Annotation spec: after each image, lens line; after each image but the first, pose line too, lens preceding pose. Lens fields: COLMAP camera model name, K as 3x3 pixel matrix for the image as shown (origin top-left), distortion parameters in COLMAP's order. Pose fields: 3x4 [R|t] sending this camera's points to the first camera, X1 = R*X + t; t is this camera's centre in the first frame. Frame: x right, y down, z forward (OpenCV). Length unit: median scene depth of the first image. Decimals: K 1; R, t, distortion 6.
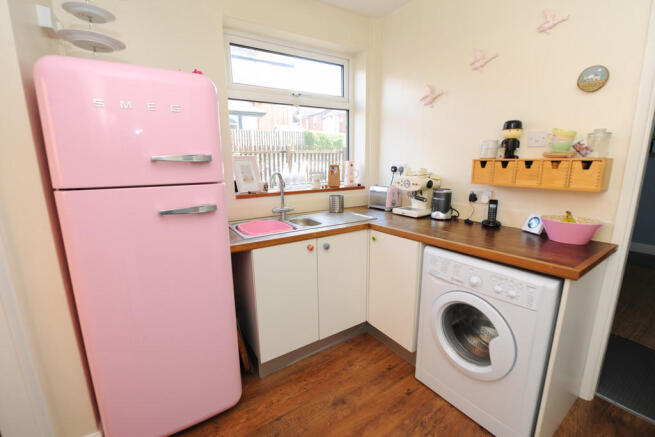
lens RADIAL K [[281.6, 0, 325.2], [0, 281.6, 217.6], [0, 0, 1]] dist [-0.000212, -0.000171]
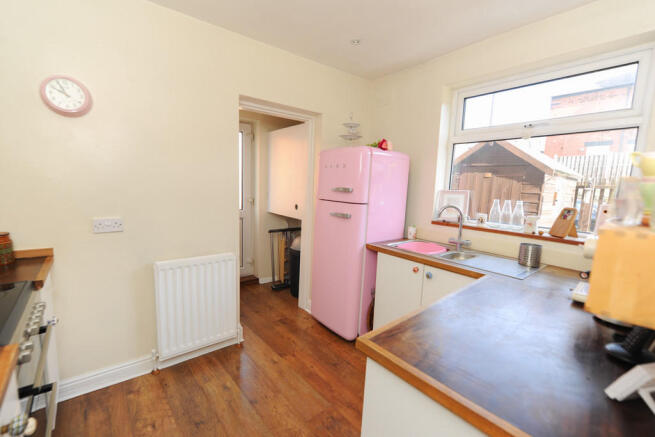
lens RADIAL K [[281.6, 0, 325.2], [0, 281.6, 217.6], [0, 0, 1]] dist [-0.000212, -0.000171]
pose [[0.113567, 0.131435, -0.984798, 1.157419], [-0.238285, 0.965884, 0.101432, -0.145336], [0.964532, 0.223143, 0.141012, 0.495060]]
